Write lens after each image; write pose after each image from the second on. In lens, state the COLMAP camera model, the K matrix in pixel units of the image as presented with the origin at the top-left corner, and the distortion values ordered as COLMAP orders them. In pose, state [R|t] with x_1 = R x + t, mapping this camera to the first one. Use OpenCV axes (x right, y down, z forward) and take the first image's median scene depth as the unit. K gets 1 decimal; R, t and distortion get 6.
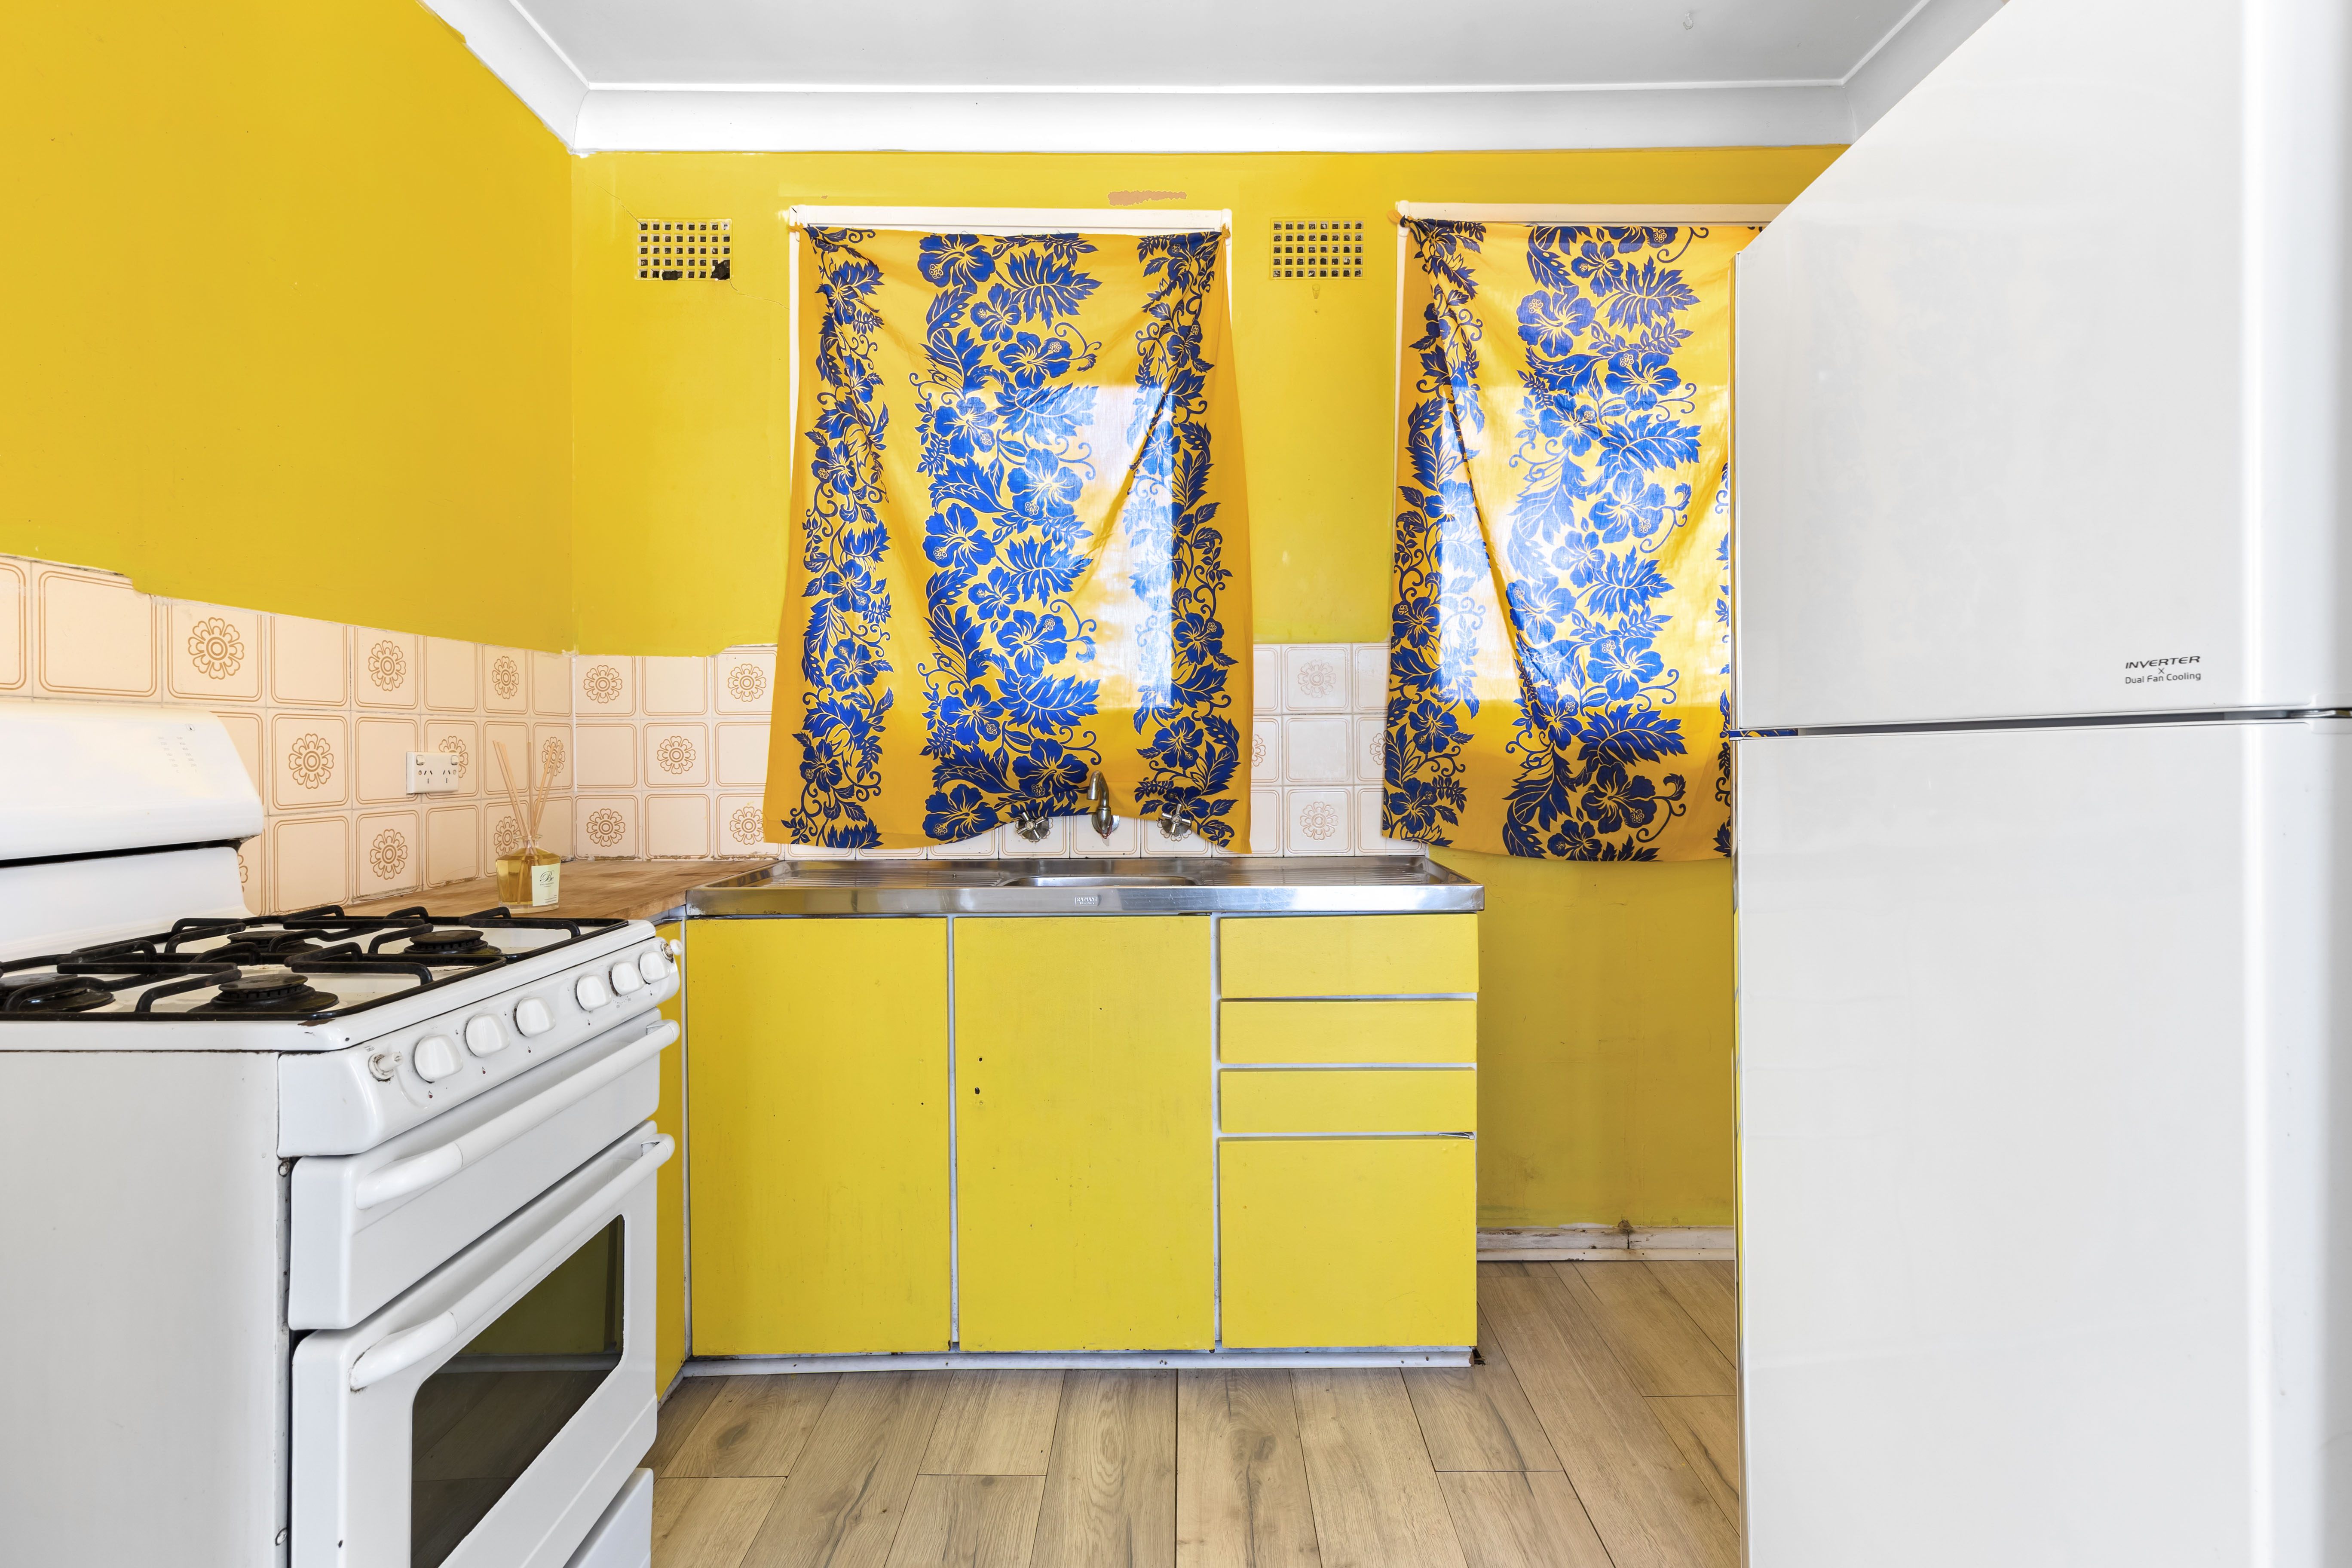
lens RADIAL K [[1057.5, 0, 1185.1], [0, 1057.5, 764.5], [0, 0, 1]] dist [0.008232, -0.000067]
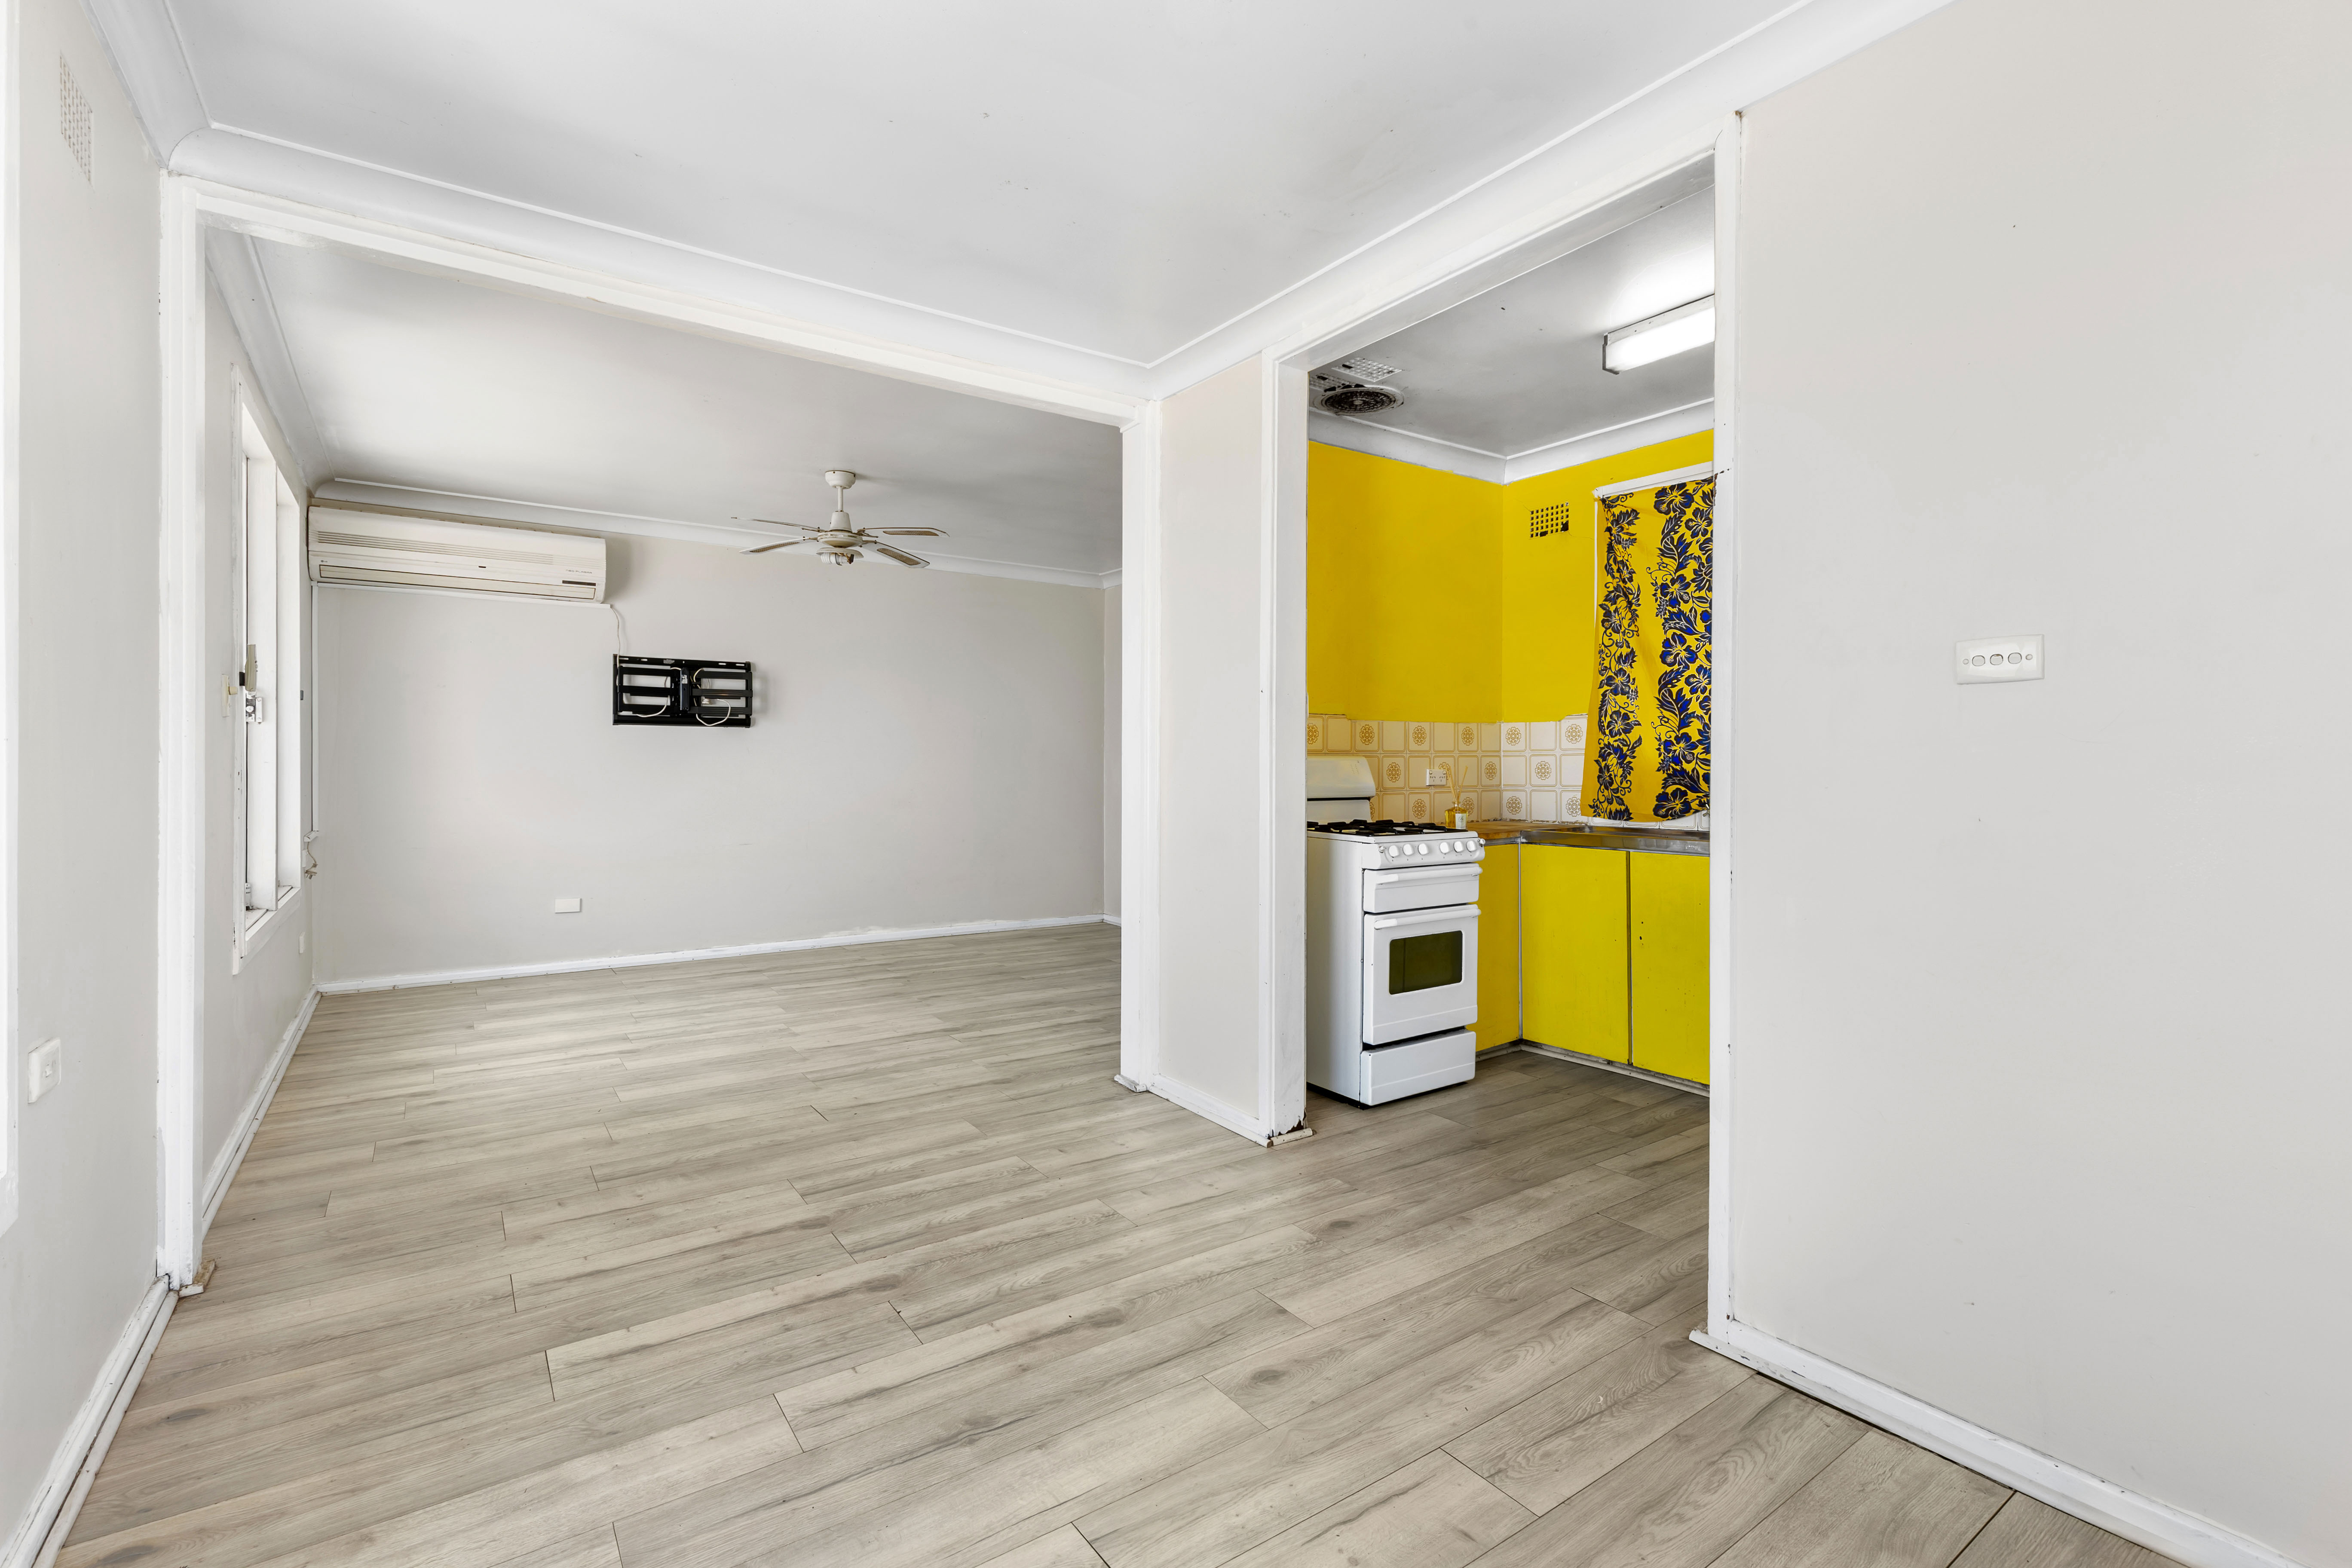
lens RADIAL K [[1057.5, 0, 1181.2], [0, 1057.5, 775.7], [0, 0, 1]] dist [0.008232, -0.000067]
pose [[0.565707, 0.009909, -0.824547, 0.804881], [-0.011274, 0.999927, 0.004282, -0.000034], [0.824529, 0.006873, 0.565778, -0.719025]]
